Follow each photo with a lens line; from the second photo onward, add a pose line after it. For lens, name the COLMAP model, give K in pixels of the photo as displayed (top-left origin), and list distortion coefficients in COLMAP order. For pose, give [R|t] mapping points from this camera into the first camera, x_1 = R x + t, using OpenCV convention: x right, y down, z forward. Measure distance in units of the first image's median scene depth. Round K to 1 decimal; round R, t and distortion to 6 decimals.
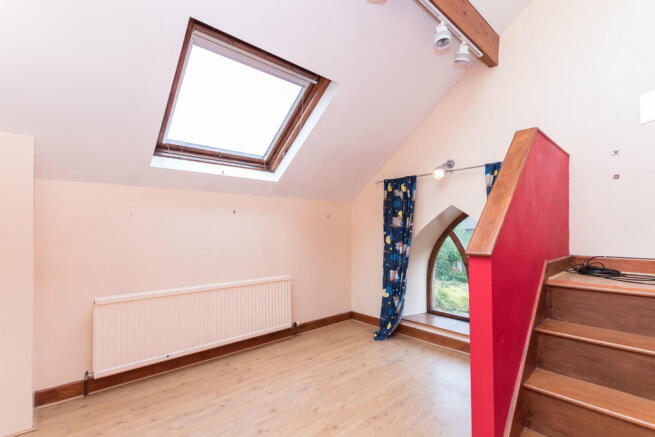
lens RADIAL K [[301.9, 0, 326.6], [0, 301.9, 221.1], [0, 0, 1]] dist [0.003486, -0.000166]
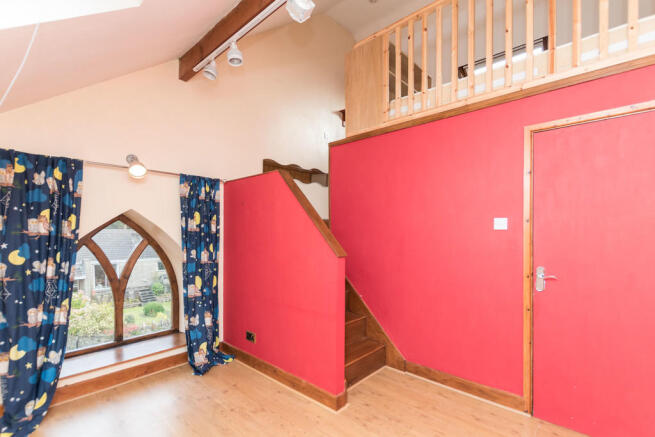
lens RADIAL K [[301.9, 0, 319.3], [0, 301.9, 234.6], [0, 0, 1]] dist [0.003486, -0.000166]
pose [[-0.085864, 0.008726, 0.996269, -0.426610], [-0.016868, 0.999806, -0.010210, 0.015547], [-0.996164, -0.017682, -0.085700, 0.502504]]
